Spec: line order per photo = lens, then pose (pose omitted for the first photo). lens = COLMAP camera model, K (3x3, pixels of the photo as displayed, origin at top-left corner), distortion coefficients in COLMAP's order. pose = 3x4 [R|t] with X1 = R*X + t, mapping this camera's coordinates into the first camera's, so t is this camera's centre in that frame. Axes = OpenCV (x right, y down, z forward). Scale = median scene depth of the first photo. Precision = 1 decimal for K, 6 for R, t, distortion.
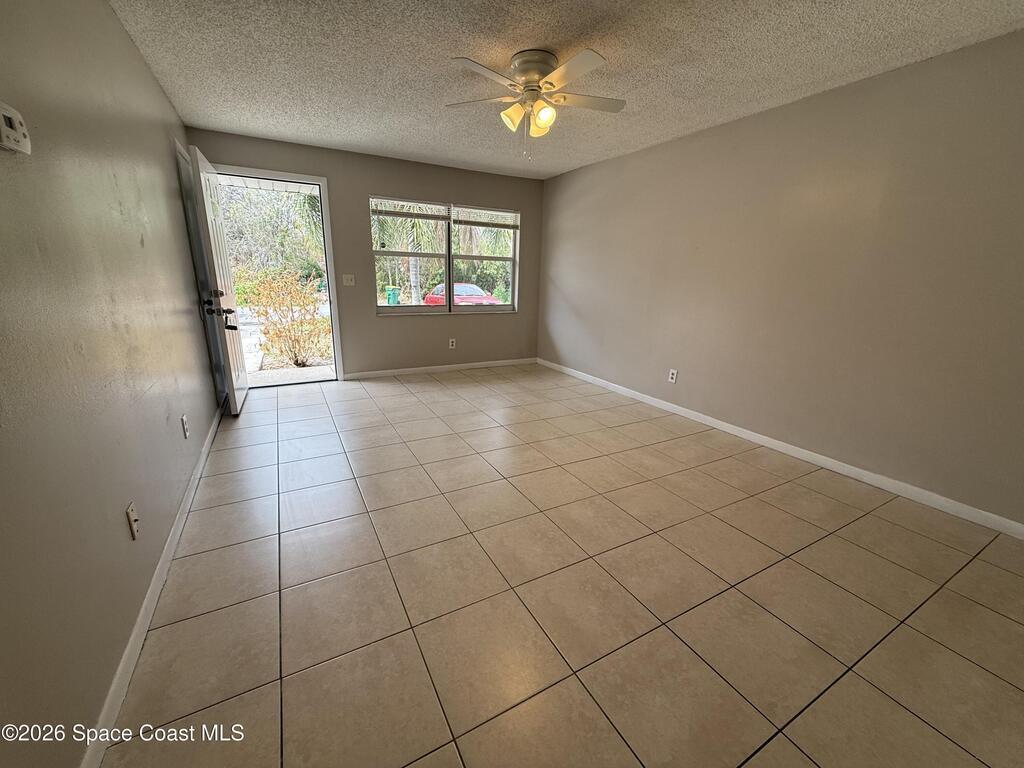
lens RADIAL K [[407.2, 0, 513.3], [0, 407.2, 380.1], [0, 0, 1]] dist [0.001031, 0.000439]
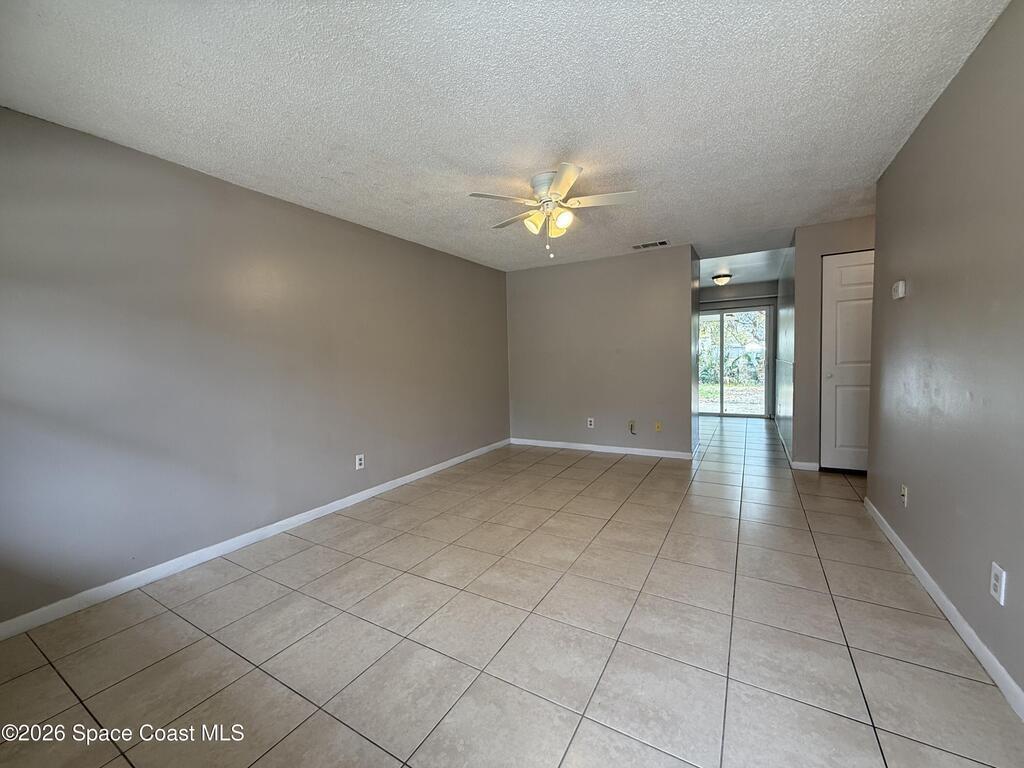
lens RADIAL K [[407.2, 0, 514.5], [0, 407.2, 385.6], [0, 0, 1]] dist [0.001031, 0.000439]
pose [[-0.506001, -0.061355, 0.860348, -0.564480], [0.239489, 0.948253, 0.208475, -0.281265], [-0.828618, 0.311532, -0.465123, 1.086651]]
